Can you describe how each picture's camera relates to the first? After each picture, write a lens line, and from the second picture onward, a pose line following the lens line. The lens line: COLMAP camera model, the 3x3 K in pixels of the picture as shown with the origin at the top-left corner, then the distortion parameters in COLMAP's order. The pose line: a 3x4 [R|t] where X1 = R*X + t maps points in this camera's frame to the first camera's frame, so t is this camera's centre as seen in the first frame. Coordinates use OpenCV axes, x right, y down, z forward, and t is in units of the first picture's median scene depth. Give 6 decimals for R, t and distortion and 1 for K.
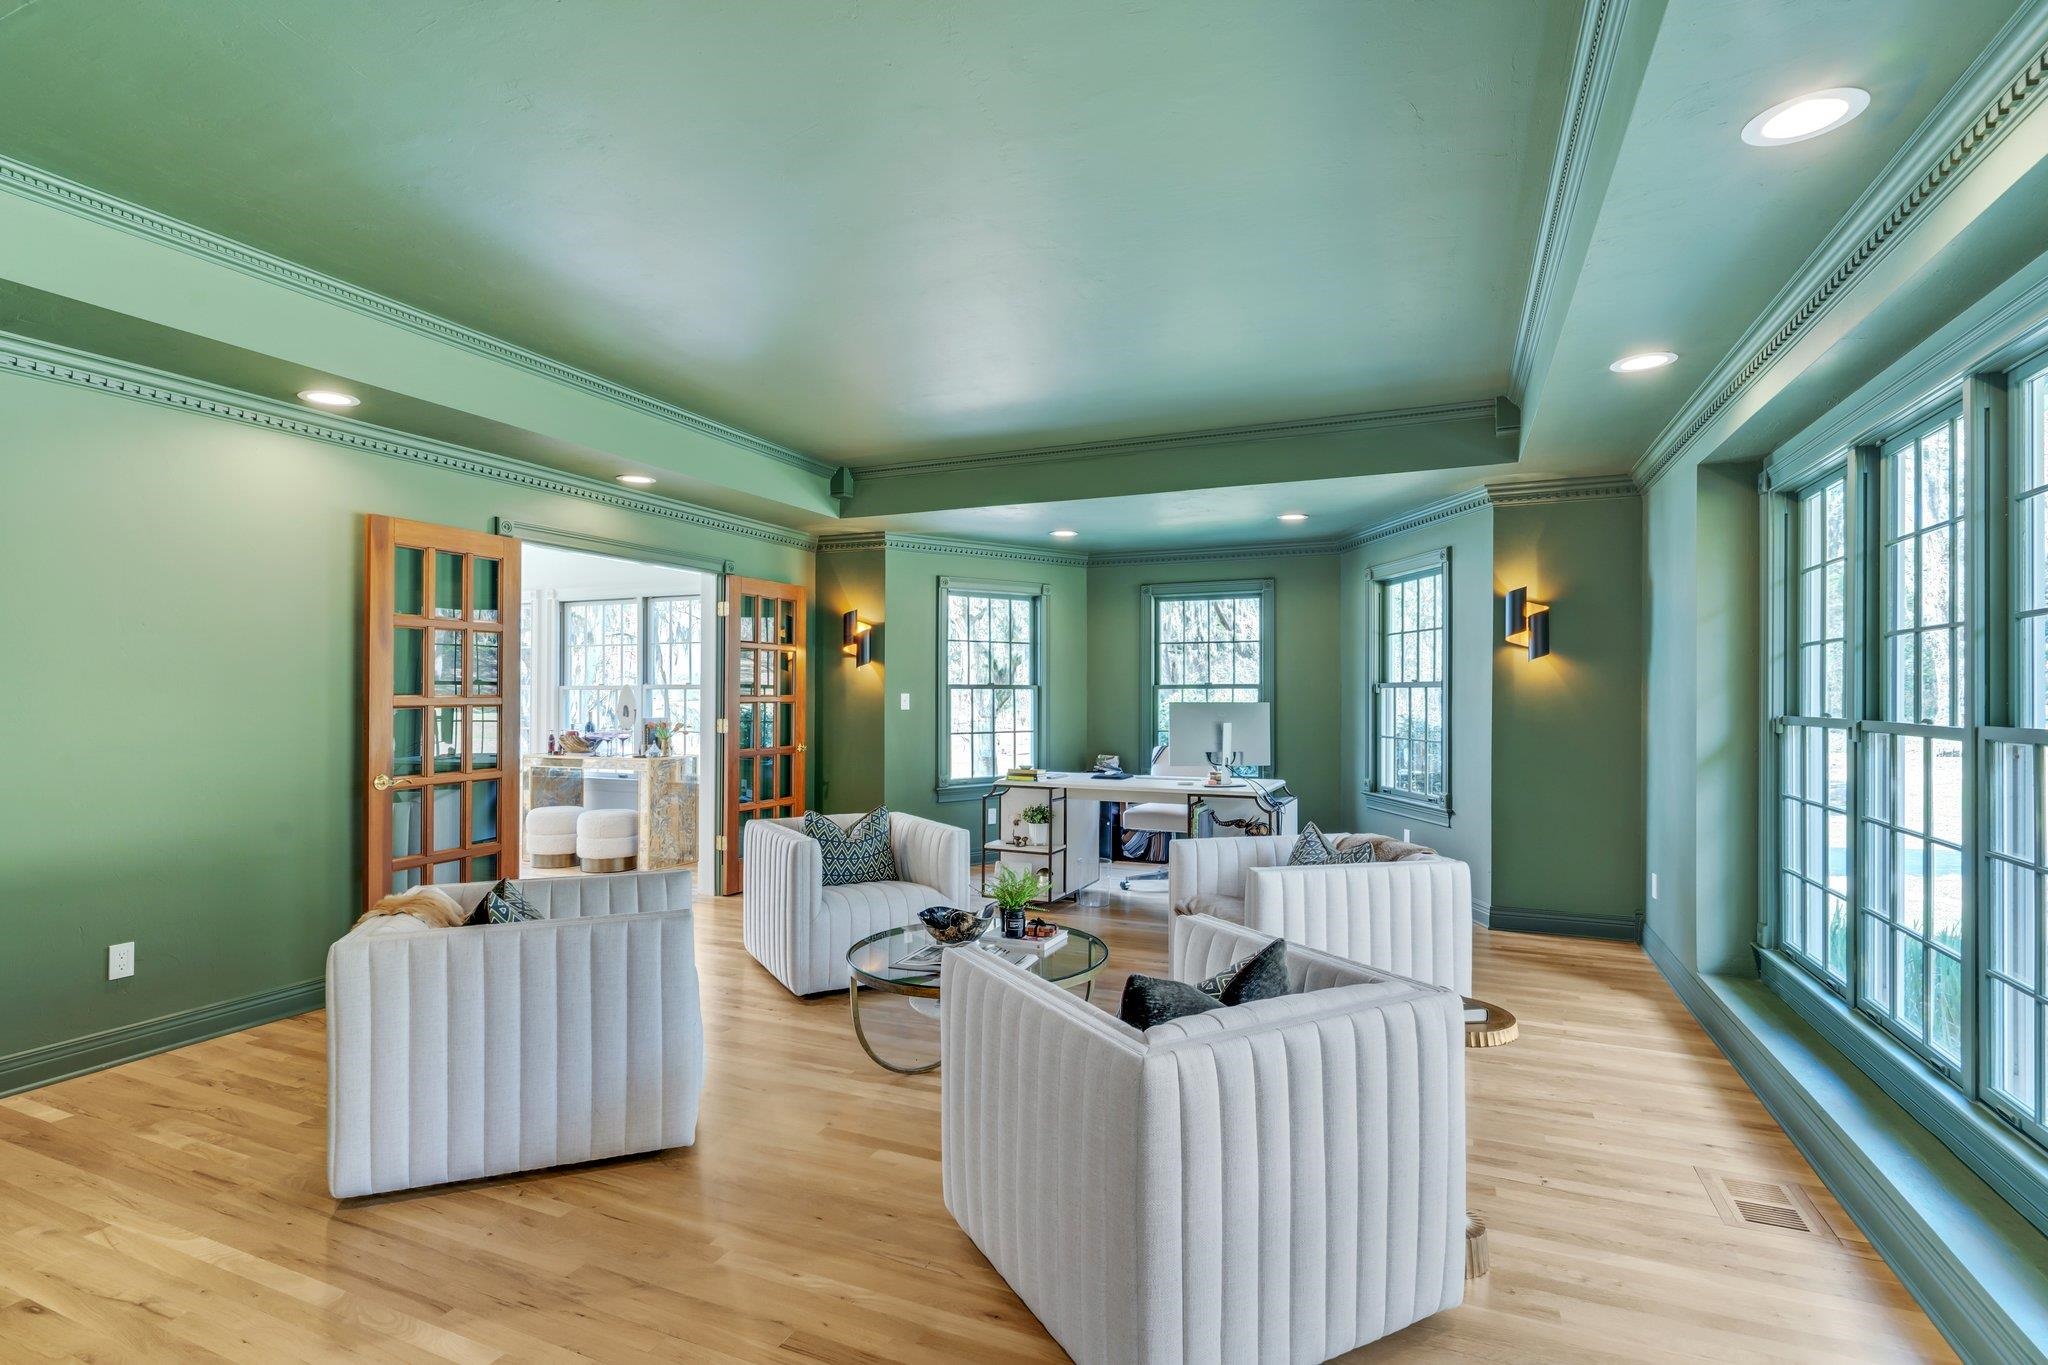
lens RADIAL K [[983.0, 0, 1017.3], [0, 983.0, 679.3], [0, 0, 1]] dist [0.000258, 0.000334]
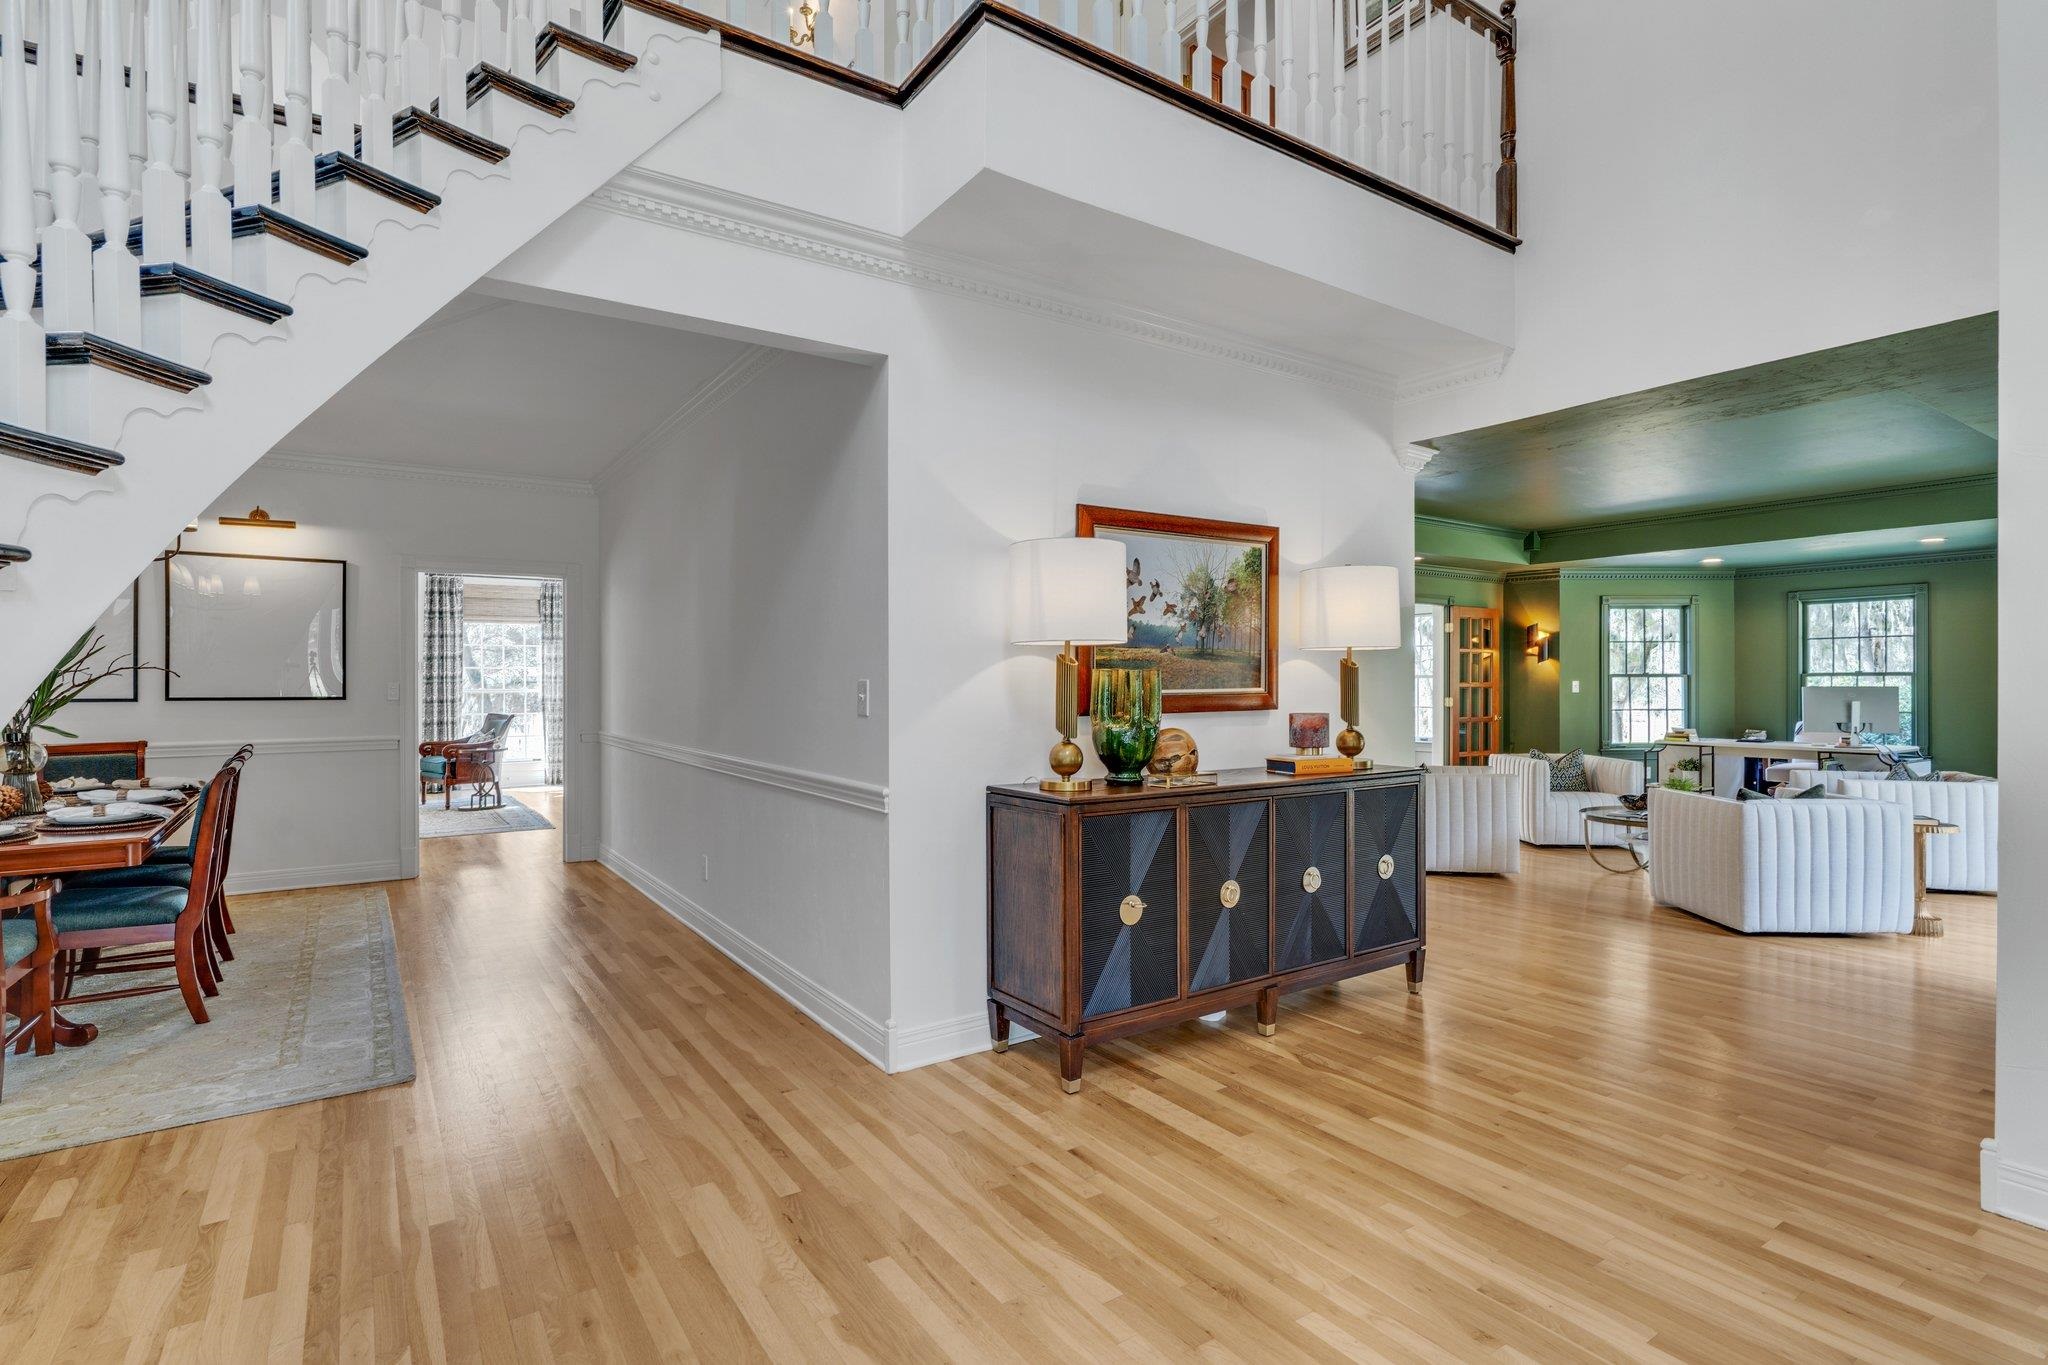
lens RADIAL K [[988.3, 0, 1024.0], [0, 988.3, 682.5], [0, 0, 1]] dist [-0.000648, -0.000643]
pose [[0.845919, -0.003494, -0.533301, -0.027700], [0.011868, 0.999854, 0.012275, -0.010558], [0.533180, -0.016713, 0.845837, -0.637893]]
